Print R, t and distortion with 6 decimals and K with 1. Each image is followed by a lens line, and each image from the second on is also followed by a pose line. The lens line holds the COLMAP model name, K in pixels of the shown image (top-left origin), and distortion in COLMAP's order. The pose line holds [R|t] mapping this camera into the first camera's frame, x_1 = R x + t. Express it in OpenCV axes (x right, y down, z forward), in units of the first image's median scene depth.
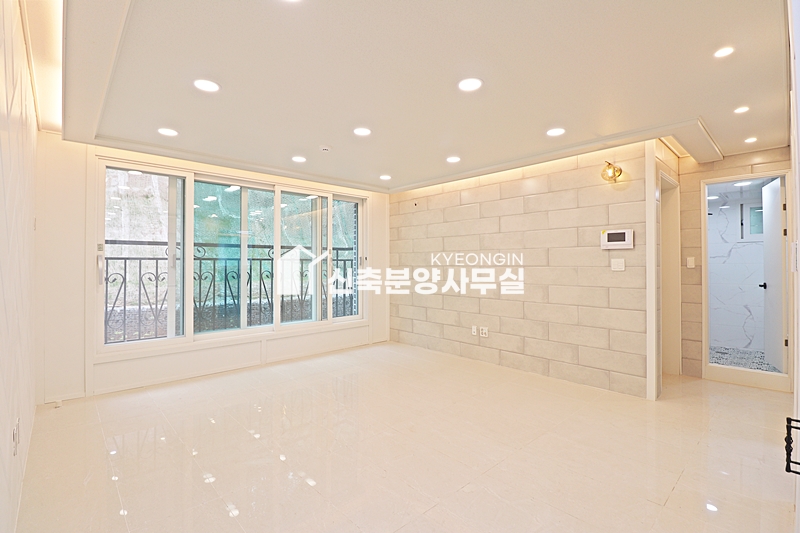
lens RADIAL K [[370.4, 0, 399.9], [0, 370.4, 260.0], [0, 0, 1]] dist [0.000216, -0.014002]
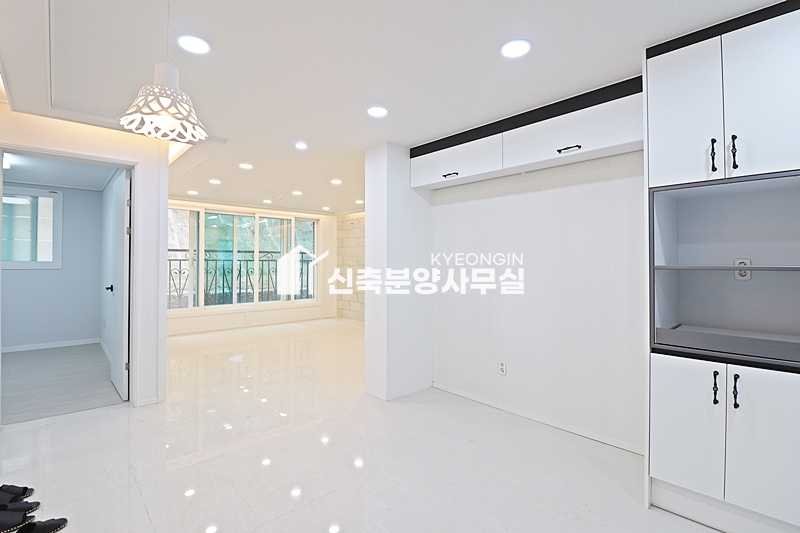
lens RADIAL K [[376.8, 0, 400.6], [0, 376.8, 261.8], [0, 0, 1]] dist [-0.000358, -0.015226]
pose [[0.999996, 0.002688, 0.000394, 0.242849], [-0.002690, 0.999992, 0.002939, -0.002347], [-0.000387, -0.002940, 0.999996, -0.519890]]
